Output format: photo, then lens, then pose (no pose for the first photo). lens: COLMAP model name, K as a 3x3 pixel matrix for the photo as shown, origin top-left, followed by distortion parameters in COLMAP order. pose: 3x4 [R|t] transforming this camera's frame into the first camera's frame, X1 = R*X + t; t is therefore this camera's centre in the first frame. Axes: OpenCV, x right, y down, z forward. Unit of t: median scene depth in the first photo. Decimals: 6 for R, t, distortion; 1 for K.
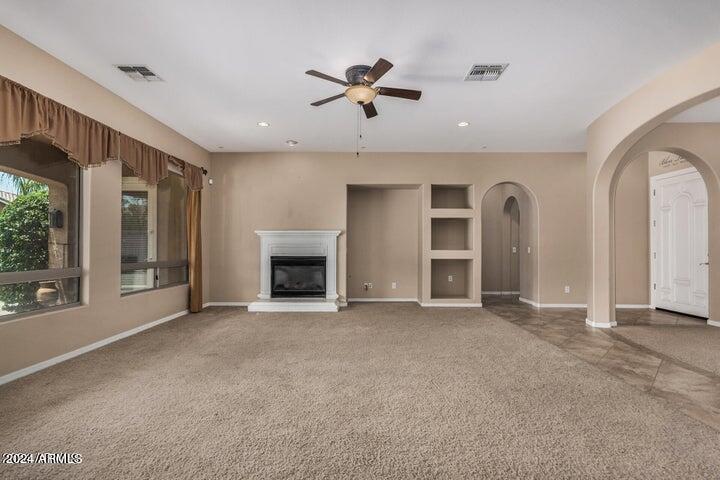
lens RADIAL K [[340.9, 0, 362.4], [0, 340.9, 241.5], [0, 0, 1]] dist [0.007351, 0.001039]
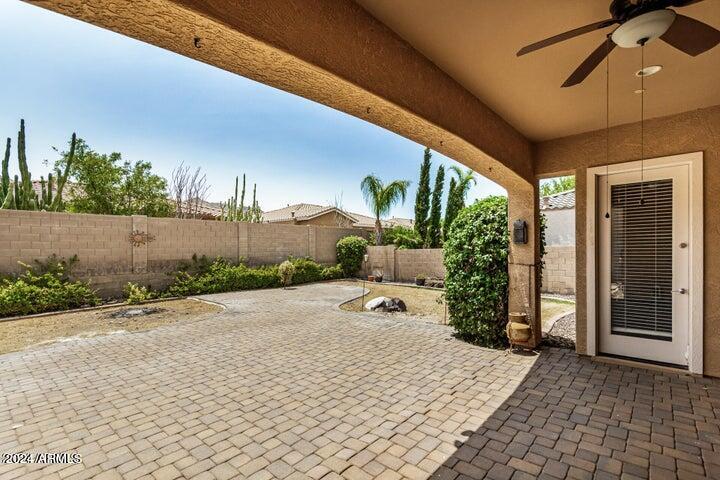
lens RADIAL K [[340.9, 0, 358.8], [0, 340.9, 241.9], [0, 0, 1]] dist [0.007351, 0.001039]
pose [[0.755768, -0.032032, -0.654056, -0.659311], [0.031424, 0.999426, -0.012636, -0.046773], [0.654085, -0.011003, 0.756341, 0.171042]]
